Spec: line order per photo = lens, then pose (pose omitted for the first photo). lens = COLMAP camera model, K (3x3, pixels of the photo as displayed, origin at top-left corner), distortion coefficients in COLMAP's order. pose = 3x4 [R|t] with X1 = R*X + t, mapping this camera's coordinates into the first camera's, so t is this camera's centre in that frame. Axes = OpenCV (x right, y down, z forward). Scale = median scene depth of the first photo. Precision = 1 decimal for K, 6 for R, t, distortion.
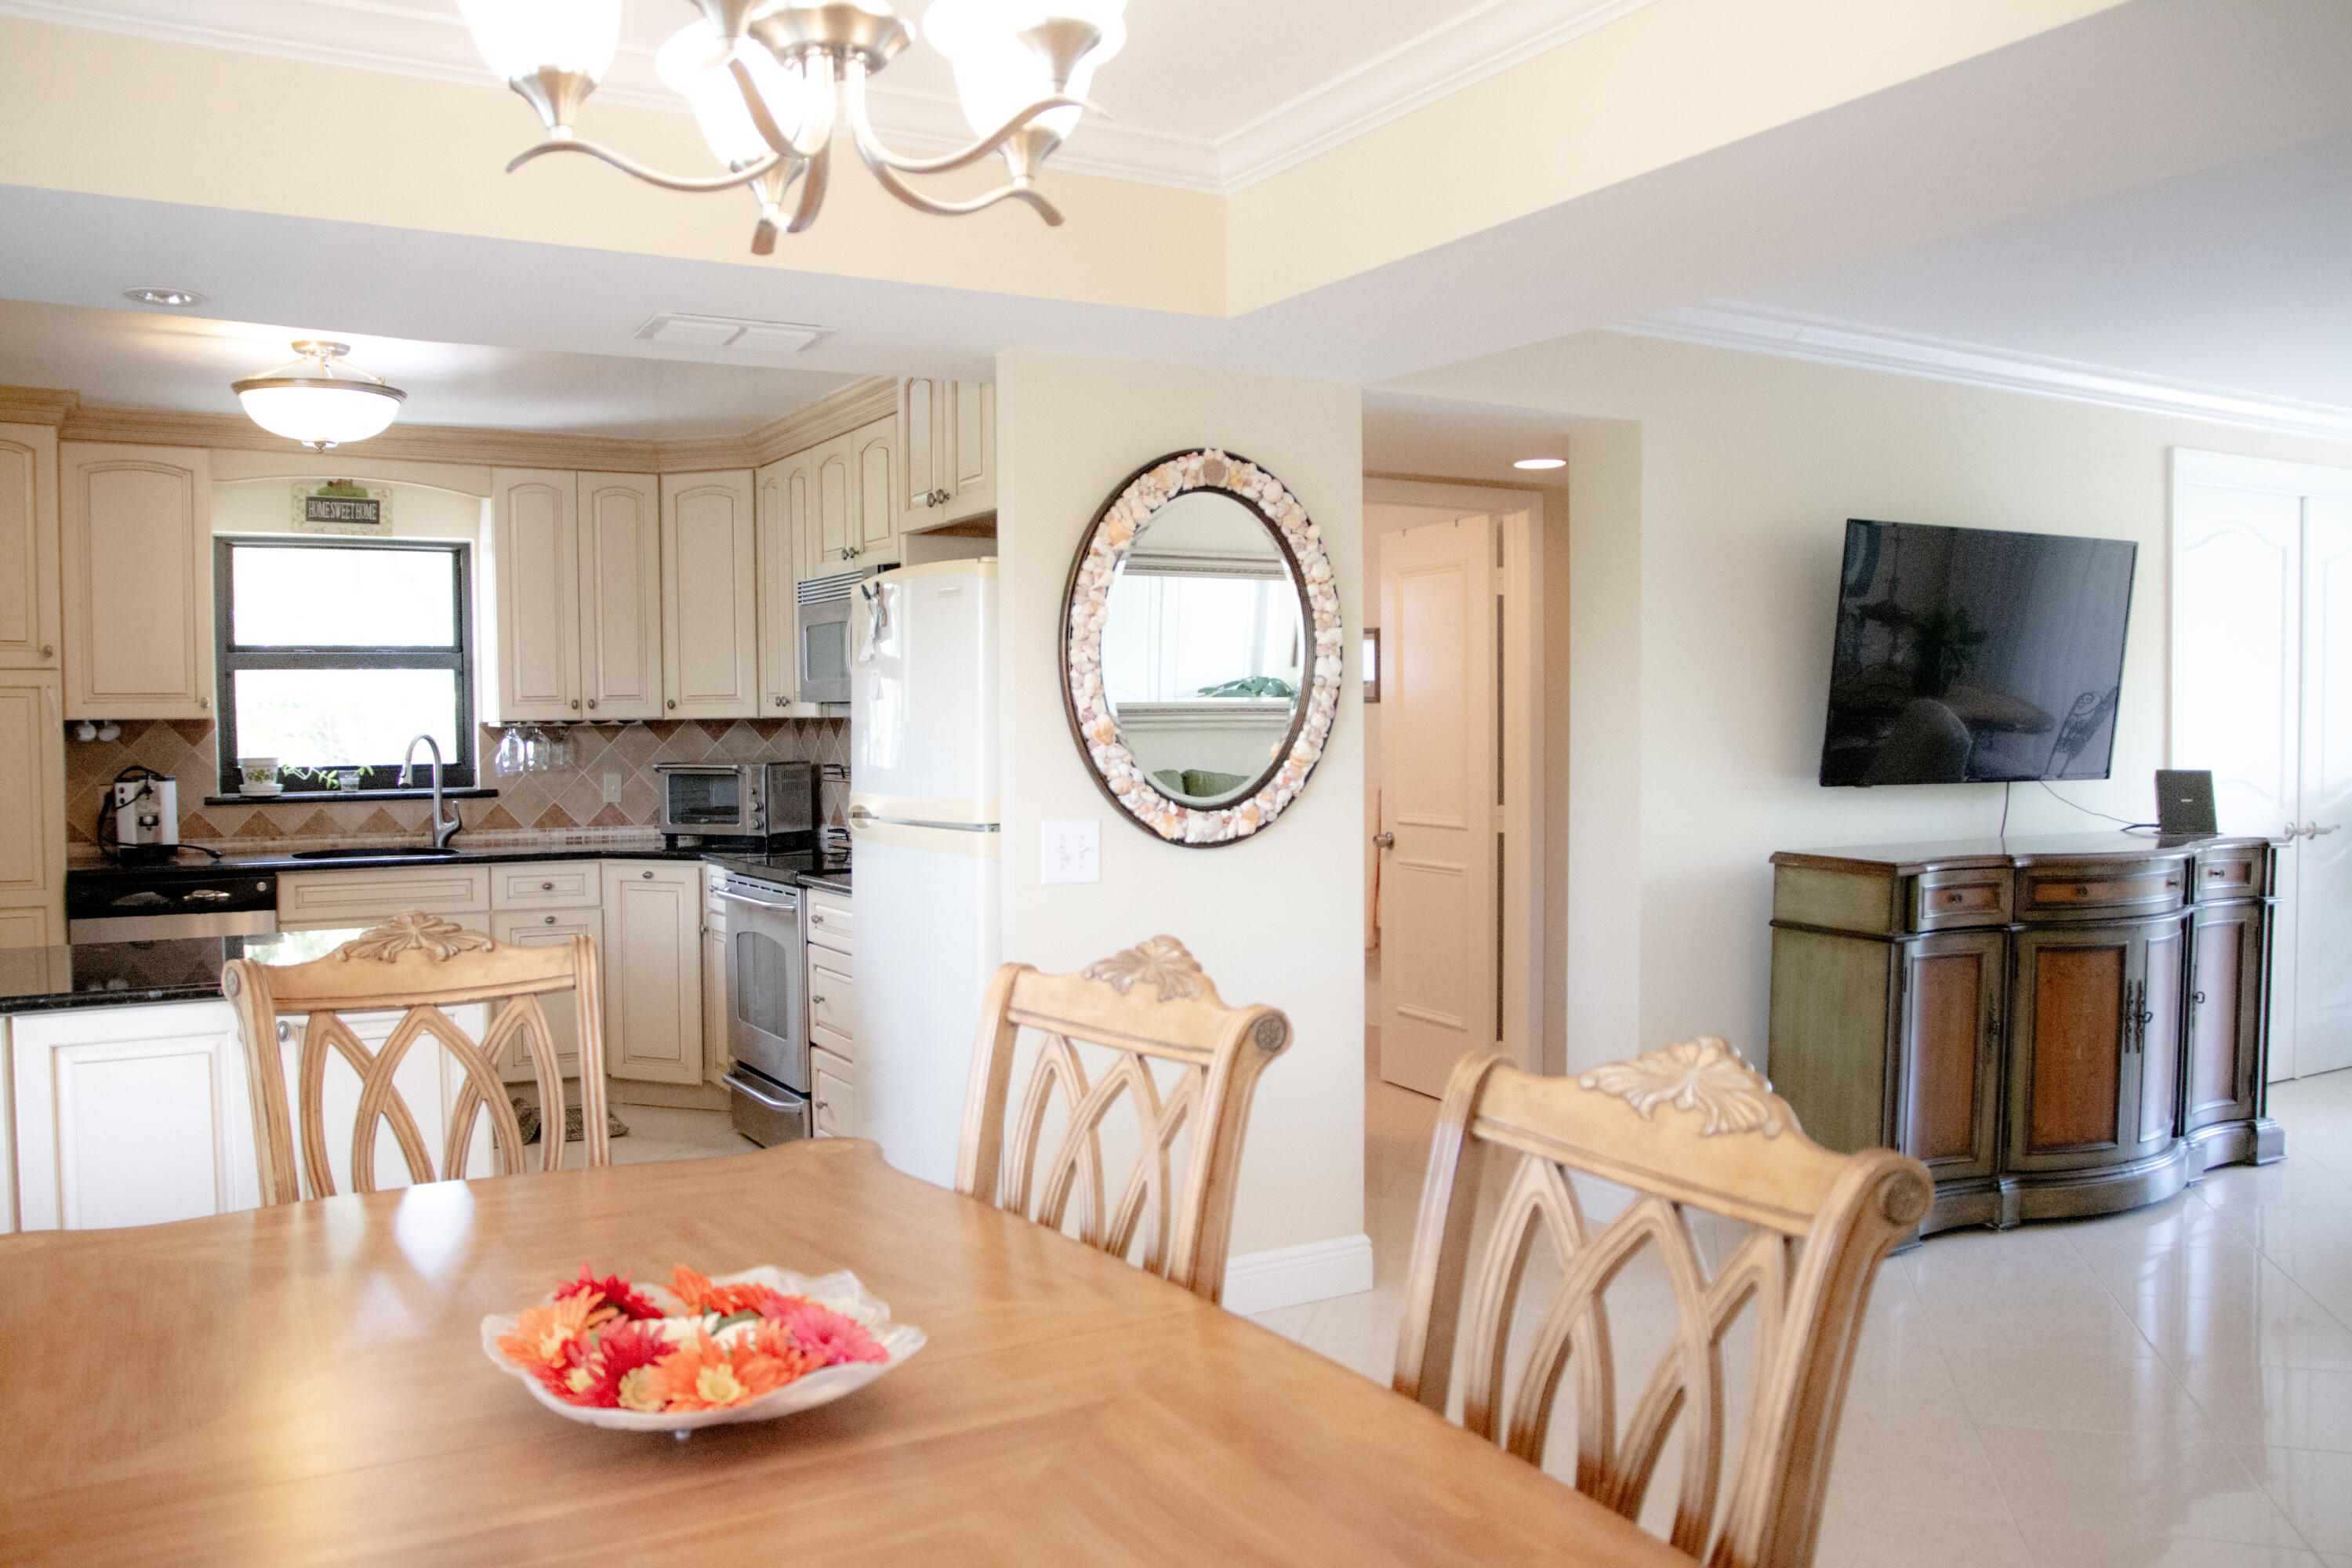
lens RADIAL K [[1830.3, 0, 1147.6], [0, 1830.3, 789.9], [0, 0, 1]] dist [-0.138039, 0.117850]
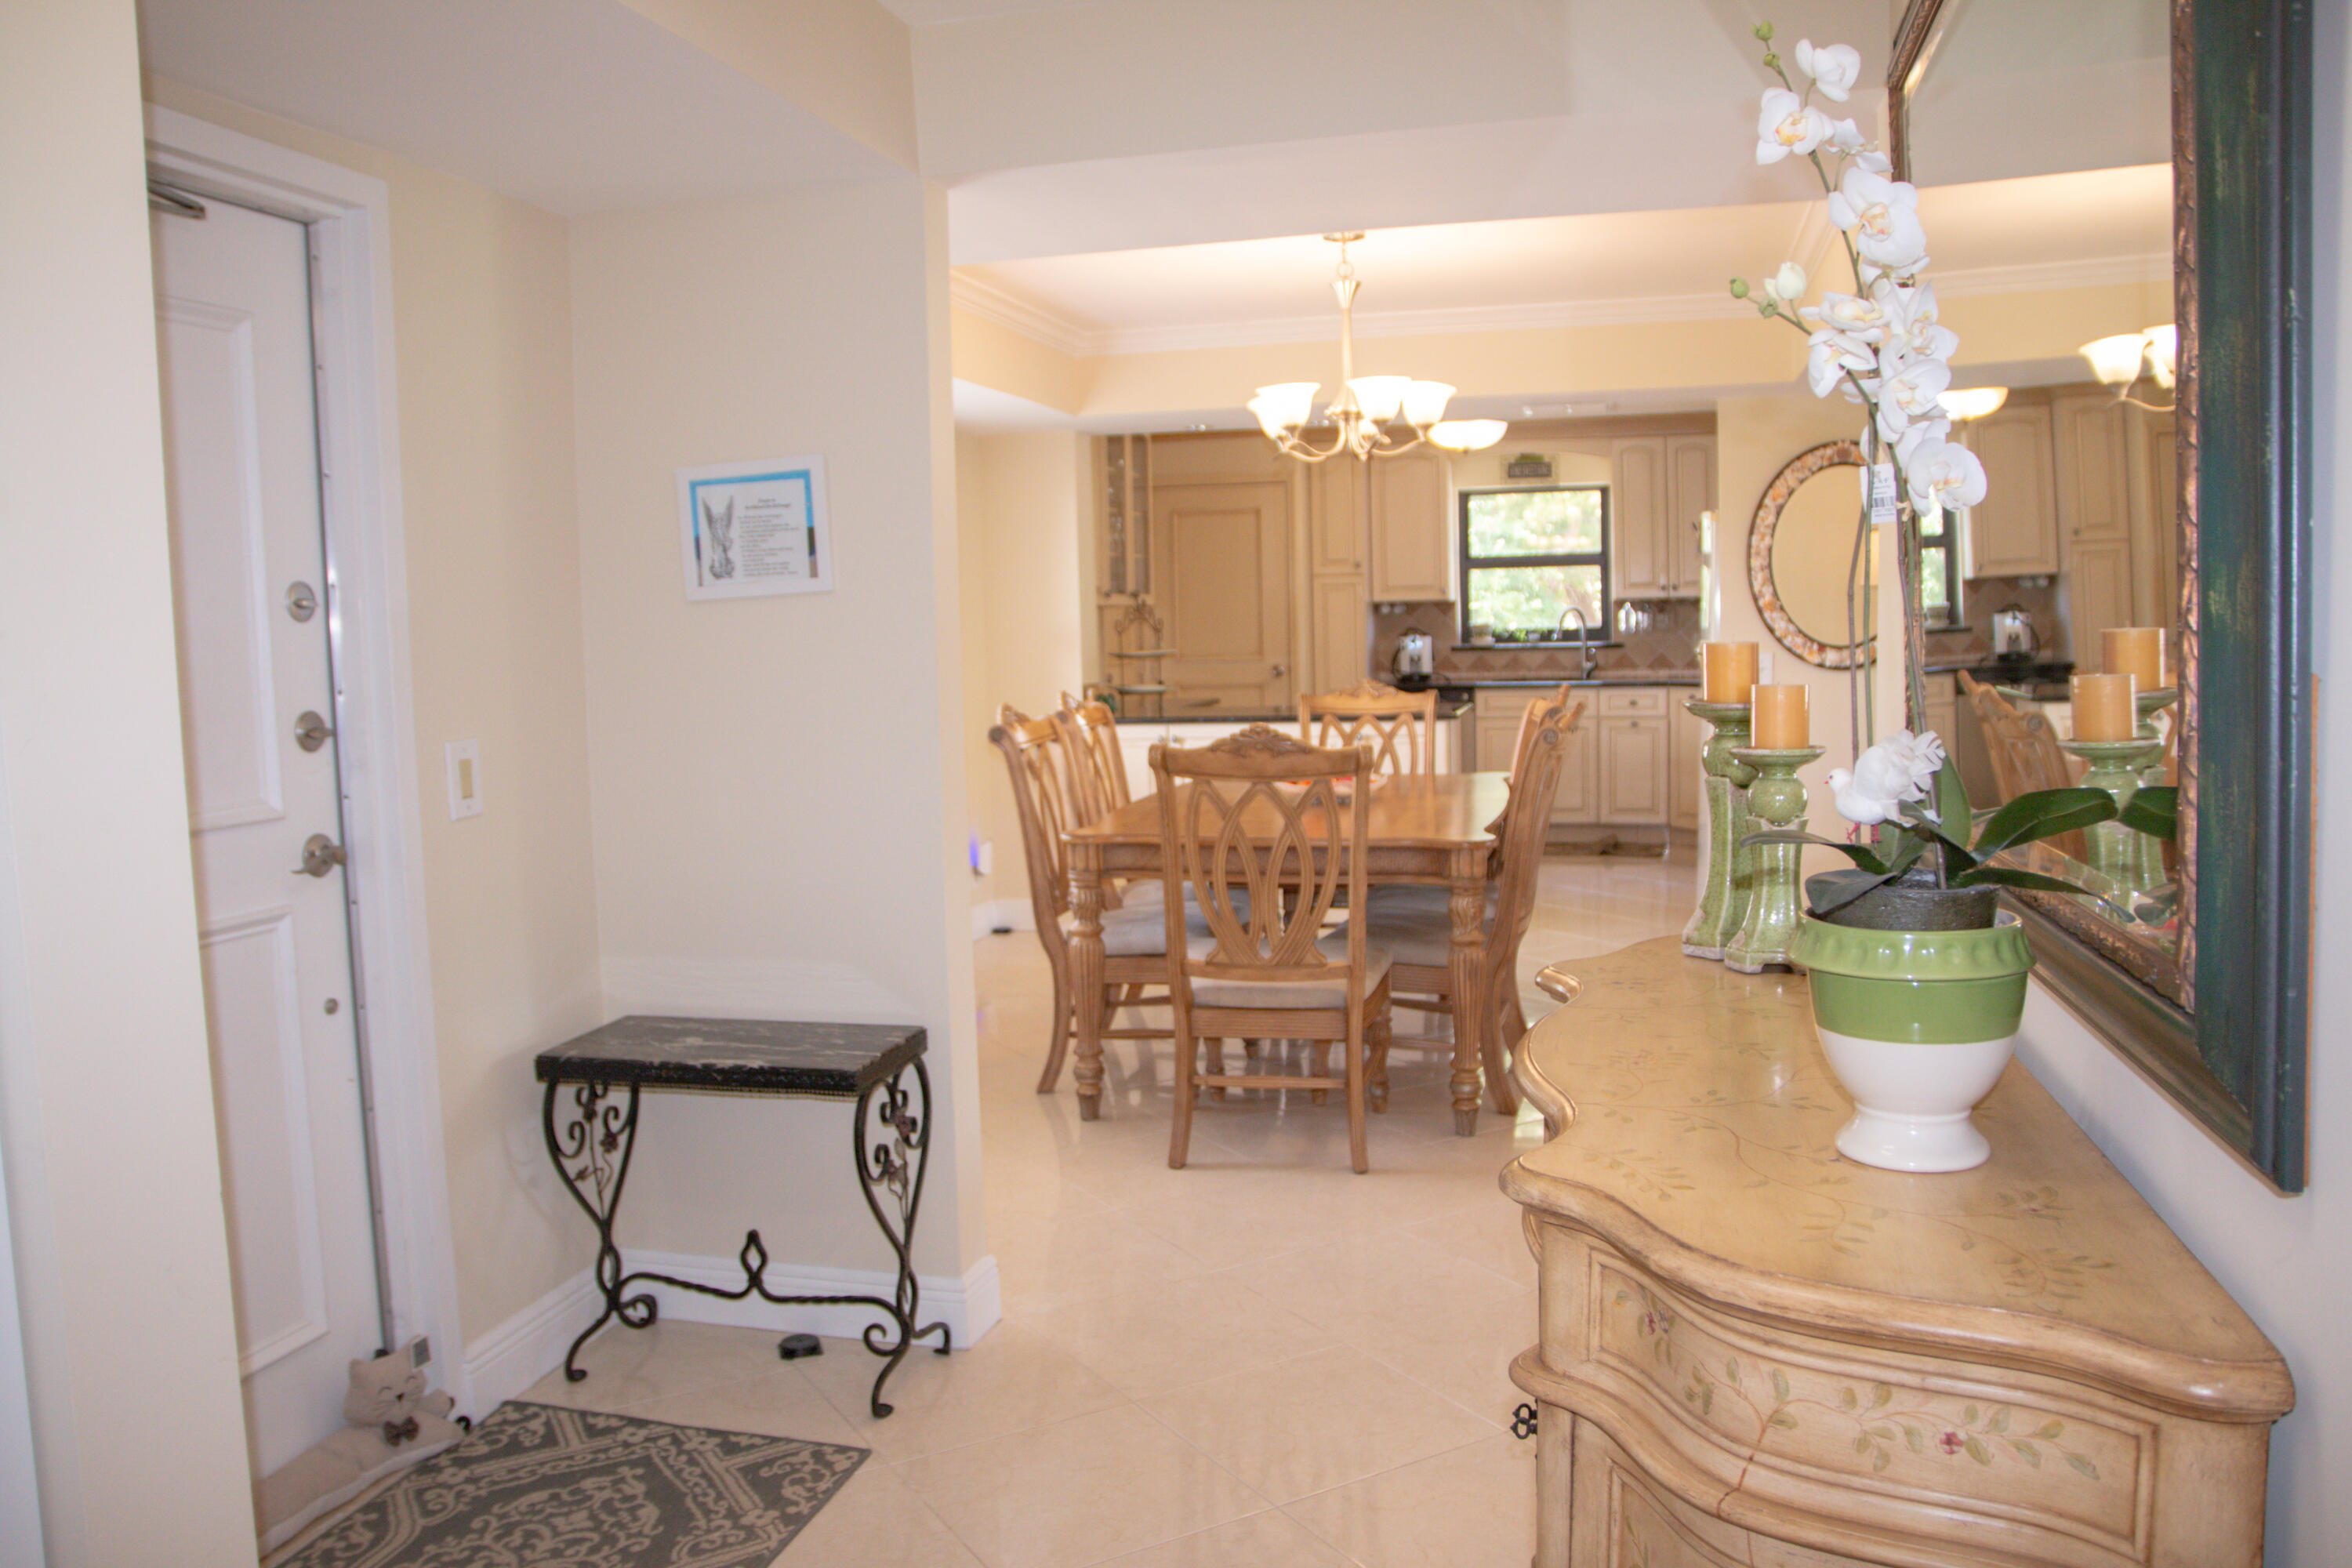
lens RADIAL K [[1841.6, 0, 1174.5], [0, 1841.6, 811.4], [0, 0, 1]] dist [-0.133883, 0.122438]
pose [[0.717144, 0.061709, -0.694188, 0.505395], [-0.004732, 0.996480, 0.083692, 0.015780], [0.696909, -0.056734, 0.714912, -0.444854]]
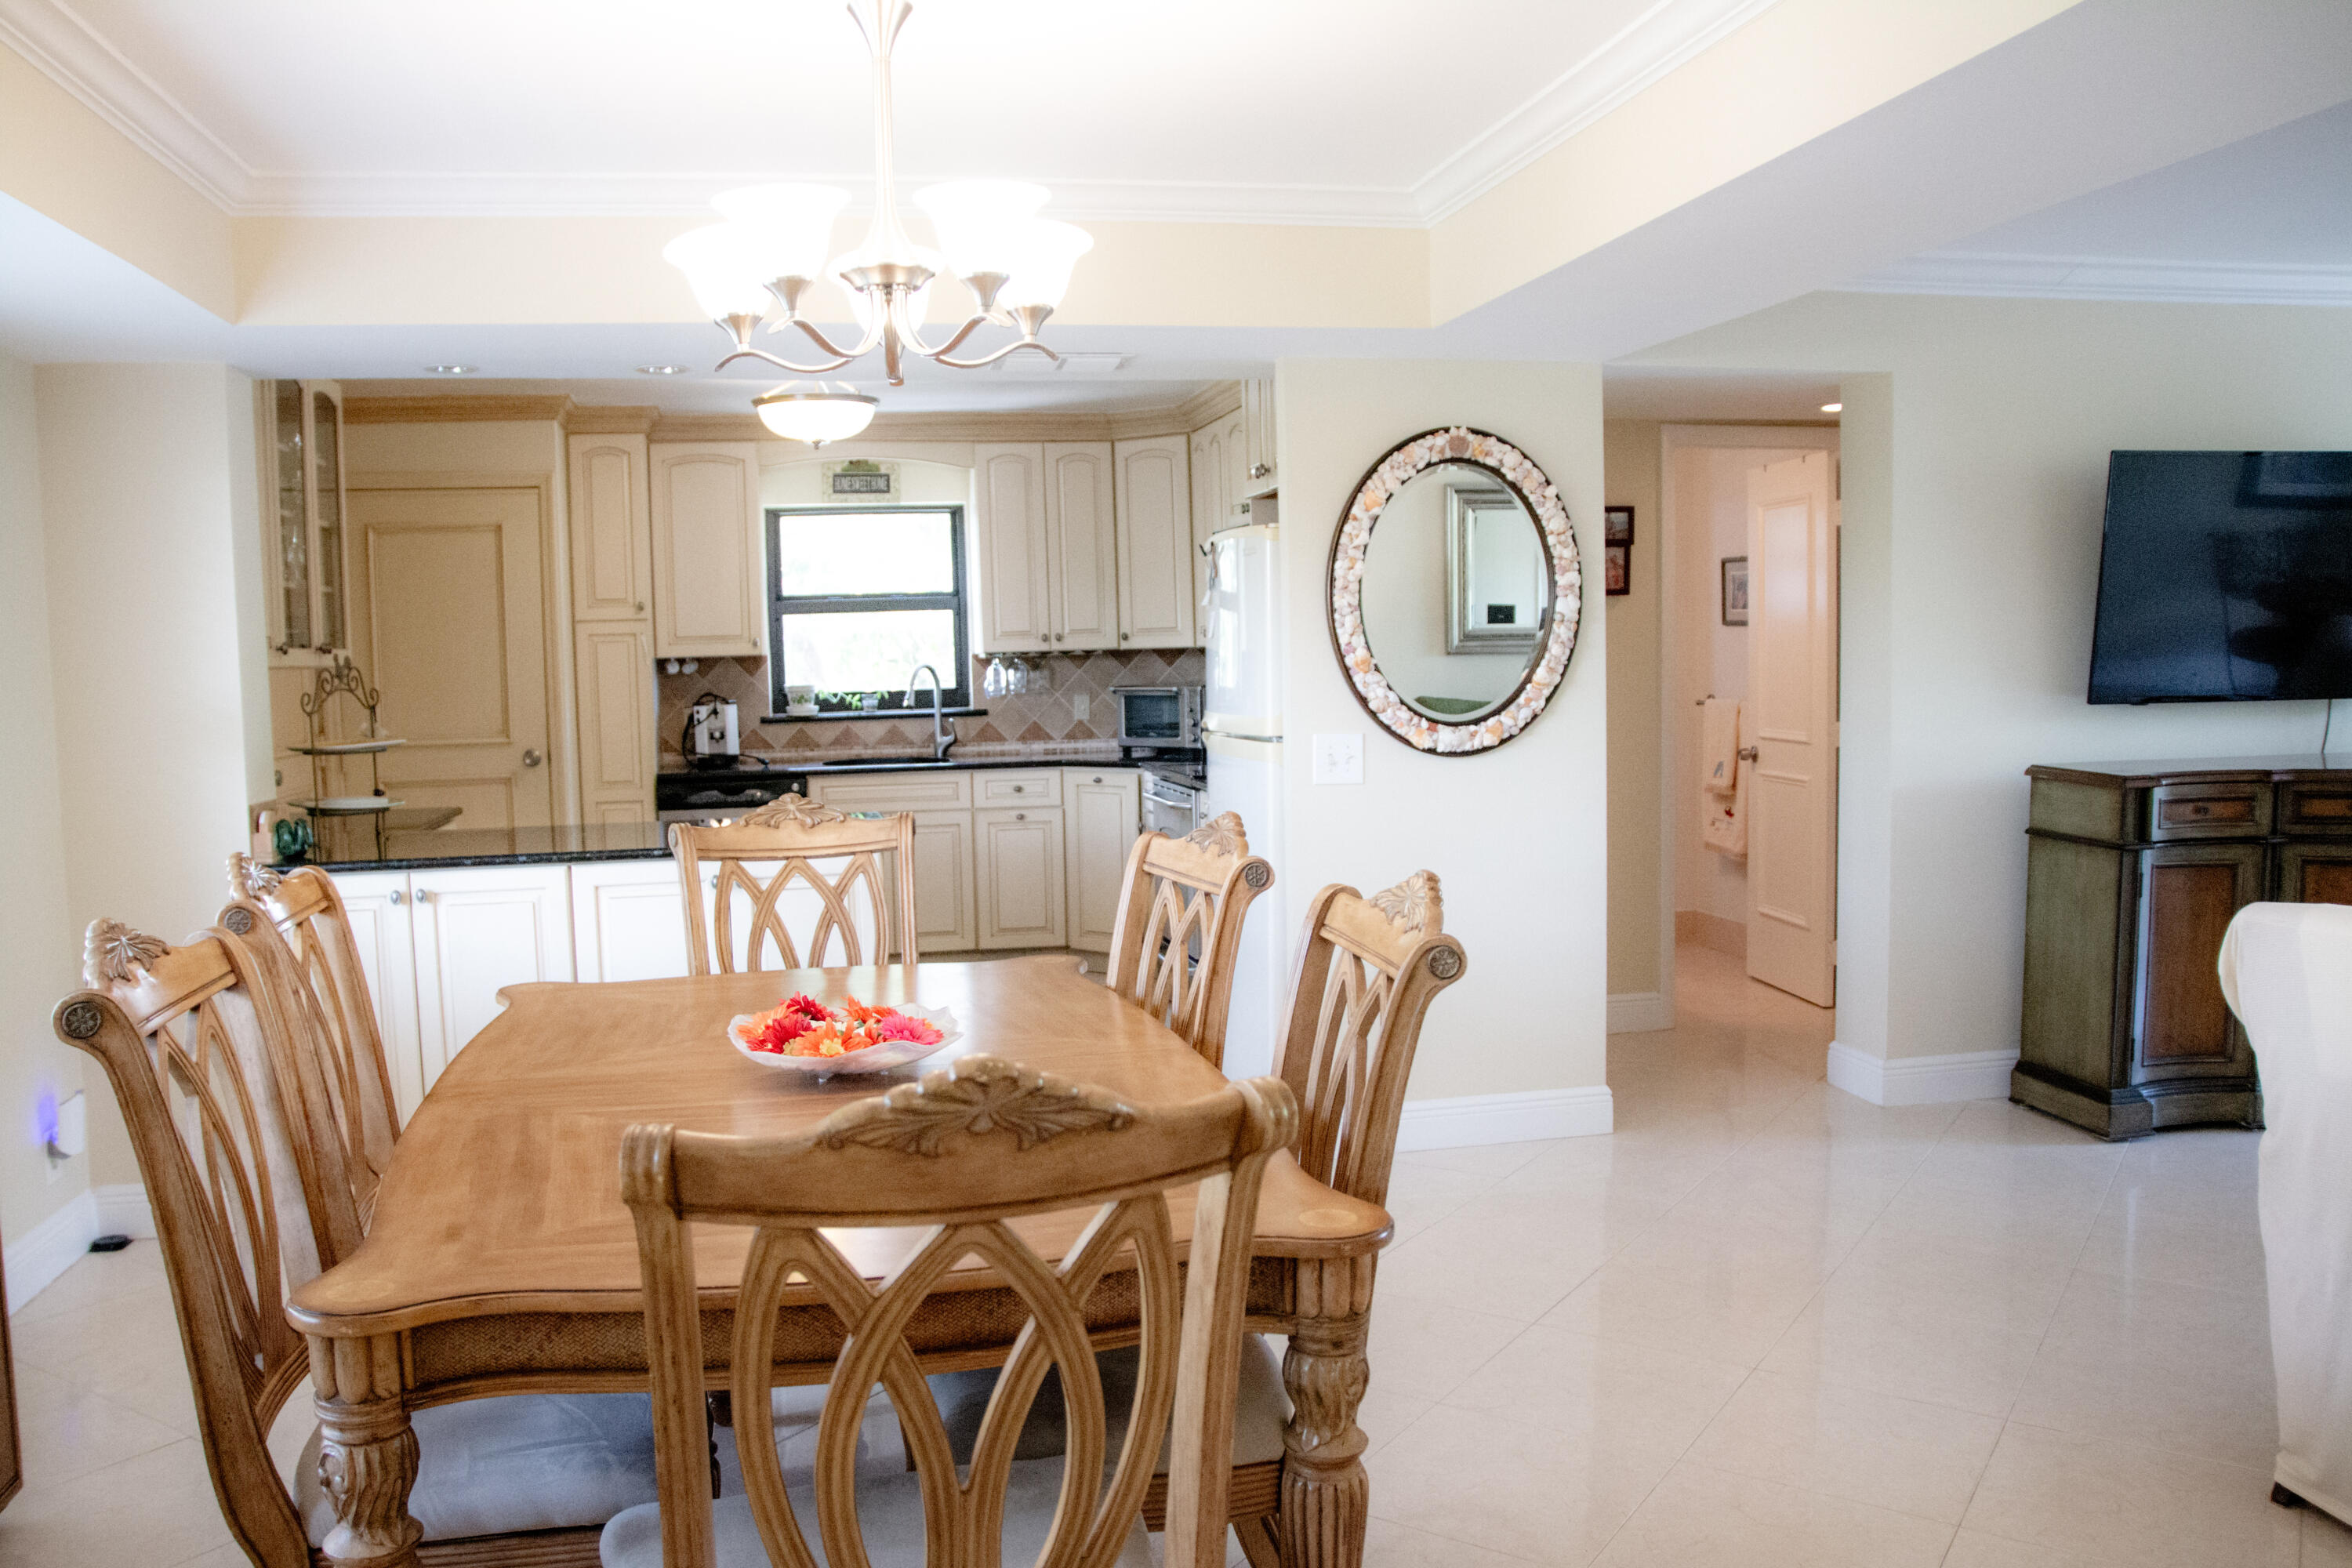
lens RADIAL K [[1830.3, 0, 1147.6], [0, 1830.3, 789.9], [0, 0, 1]] dist [-0.138039, 0.117850]
pose [[0.946941, 0.009913, -0.321254, 0.145736], [0.004853, 0.998969, 0.045131, -0.001139], [0.321371, -0.044296, 0.945917, -0.136838]]
